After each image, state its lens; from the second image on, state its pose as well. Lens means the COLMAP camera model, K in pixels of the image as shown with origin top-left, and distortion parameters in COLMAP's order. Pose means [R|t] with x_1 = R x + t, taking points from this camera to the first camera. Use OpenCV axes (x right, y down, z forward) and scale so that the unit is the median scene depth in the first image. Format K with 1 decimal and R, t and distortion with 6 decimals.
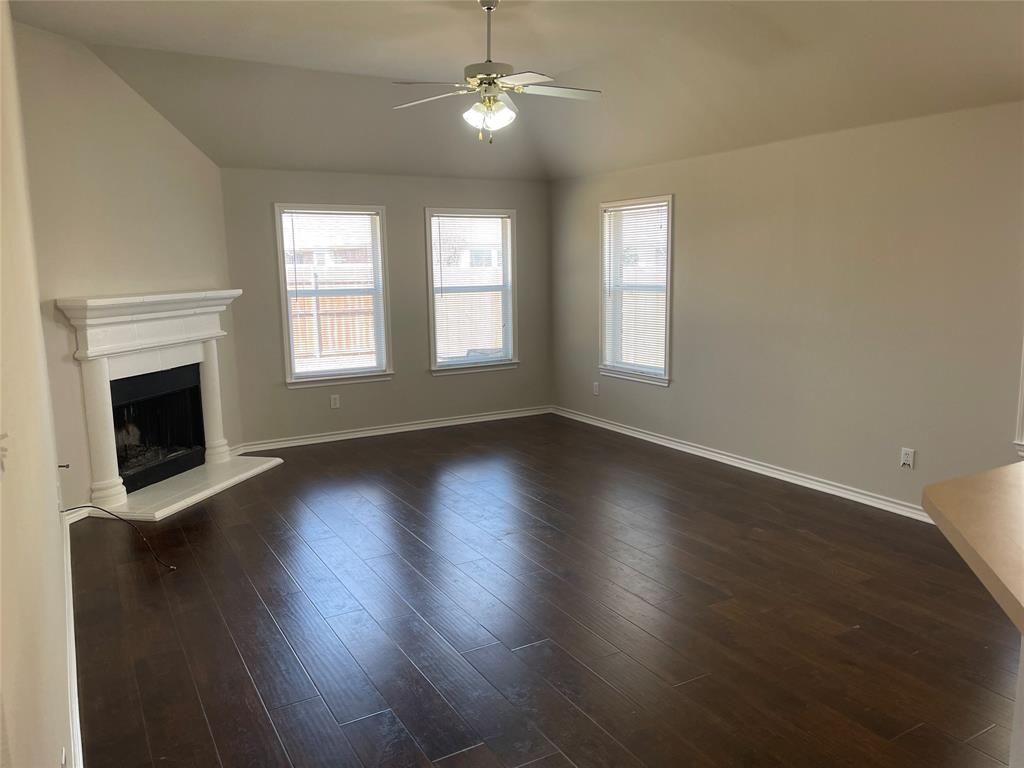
lens RADIAL K [[770.6, 0, 515.7], [0, 770.6, 389.6], [0, 0, 1]] dist [0.015613, -0.000120]
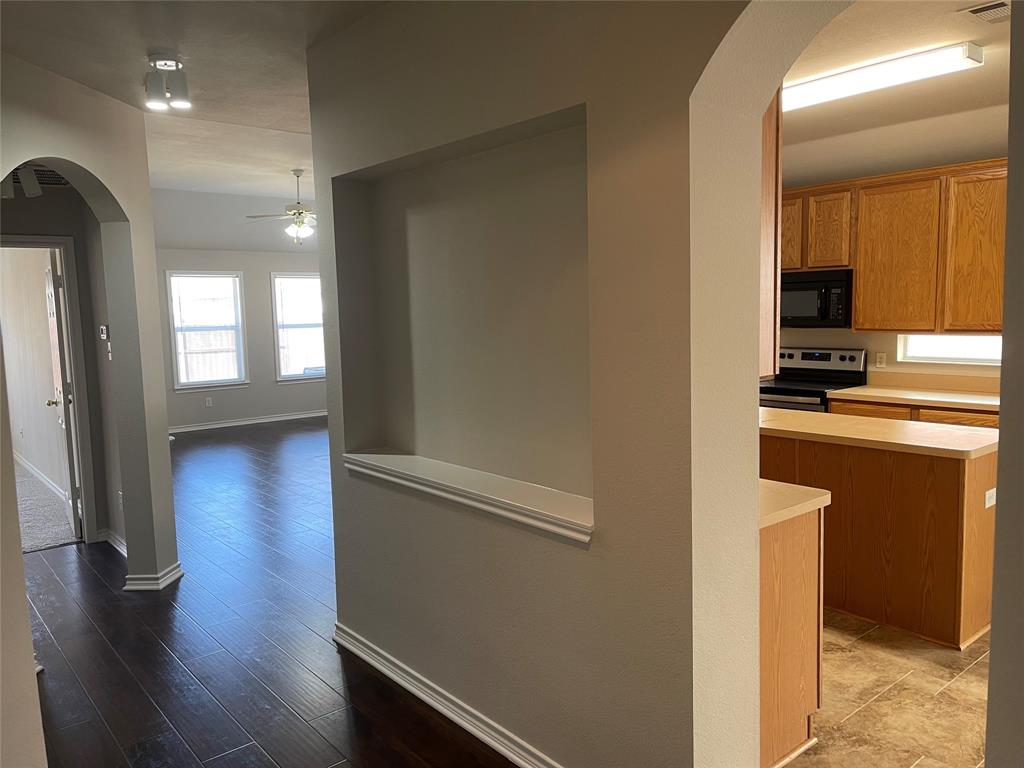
lens RADIAL K [[770.6, 0, 511.3], [0, 770.6, 375.8], [0, 0, 1]] dist [0.015613, -0.000120]
pose [[0.986054, -0.024853, 0.164560, 0.096269], [0.037201, 0.996683, -0.072381, 0.095570], [-0.162215, 0.077493, 0.983708, -0.561316]]
